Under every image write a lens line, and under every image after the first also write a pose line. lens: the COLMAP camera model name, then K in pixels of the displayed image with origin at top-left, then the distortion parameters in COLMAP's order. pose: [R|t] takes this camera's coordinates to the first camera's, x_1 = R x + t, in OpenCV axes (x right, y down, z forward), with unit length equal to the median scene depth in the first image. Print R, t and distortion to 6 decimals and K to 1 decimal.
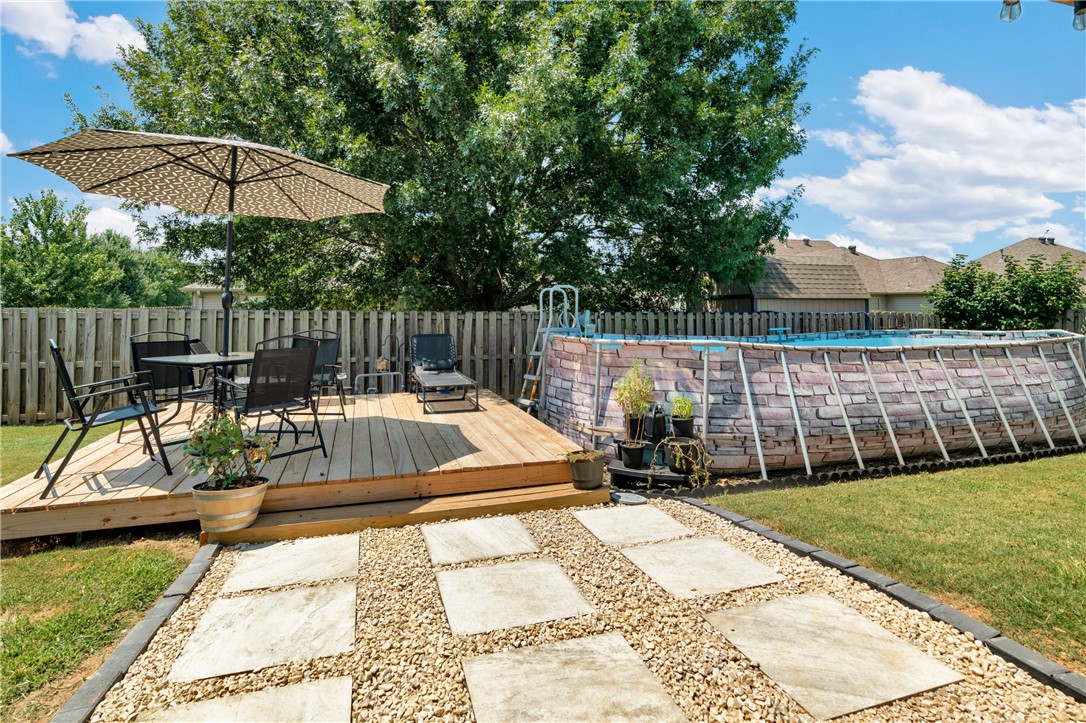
lens RADIAL K [[530.8, 0, 538.3], [0, 530.8, 282.5], [0, 0, 1]] dist [-0.004657, 0.002117]
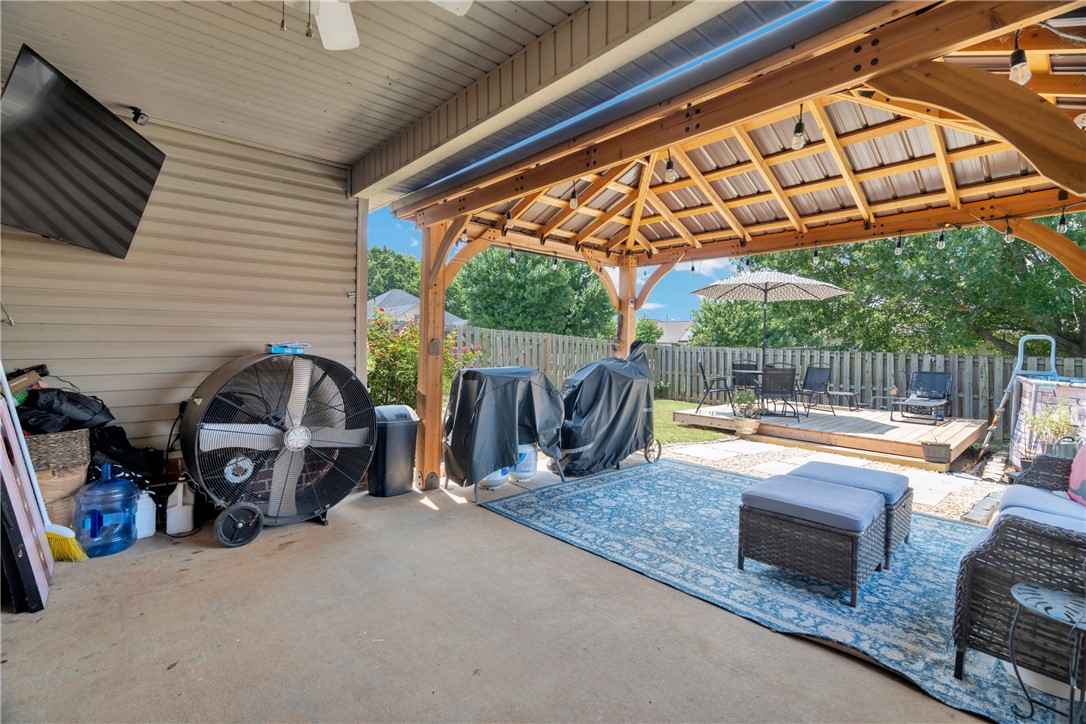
lens RADIAL K [[507.5, 0, 533.9], [0, 507.5, 350.0], [0, 0, 1]] dist [-0.008601, 0.002508]
pose [[0.401161, 0.019272, -0.915805, 0.546846], [0.029145, 0.999004, 0.033790, -0.028033], [0.915544, -0.040247, 0.400200, -0.403281]]
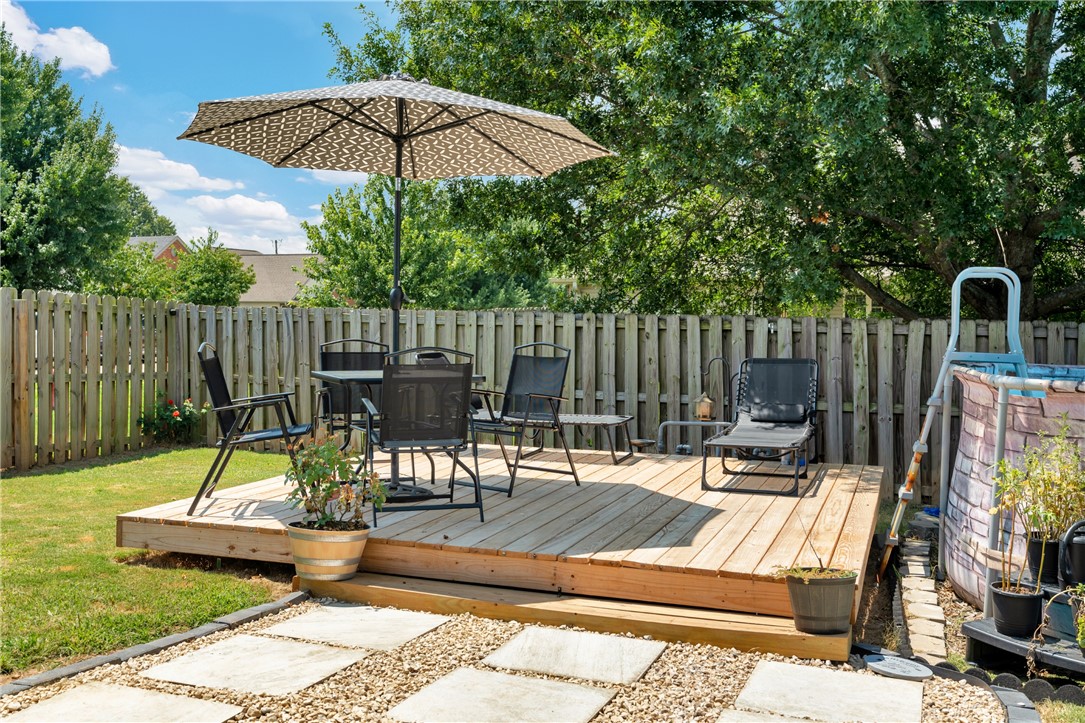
lens RADIAL K [[1075.1, 0, 559.5], [0, 1075.1, 313.2], [0, 0, 1]] dist [0.007355, 0.000000]
pose [[0.791031, 0.007968, -0.611724, 0.304570], [0.022410, 0.998867, 0.041989, -0.002644], [0.611366, -0.046923, 0.789956, -0.029596]]
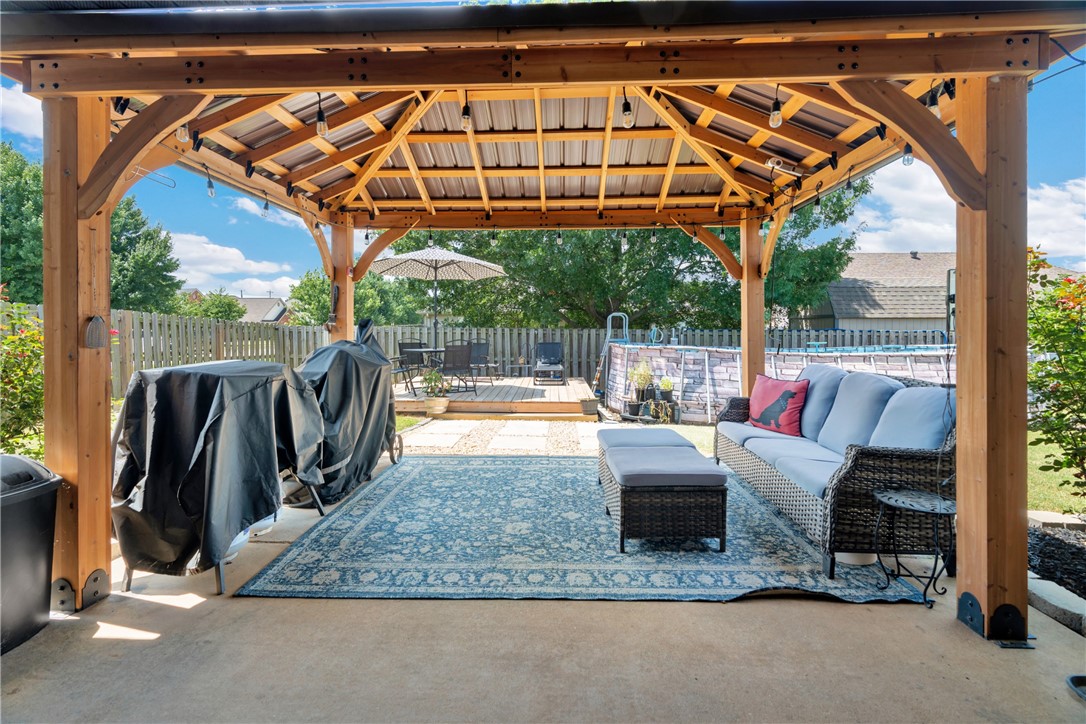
lens RADIAL K [[507.5, 0, 552.2], [0, 507.5, 341.4], [0, 0, 1]] dist [-0.008601, 0.002508]
pose [[0.945058, 0.010885, -0.326722, 0.319599], [0.015742, 0.996771, 0.078742, -0.029630], [0.326524, -0.079559, 0.941835, -0.472334]]
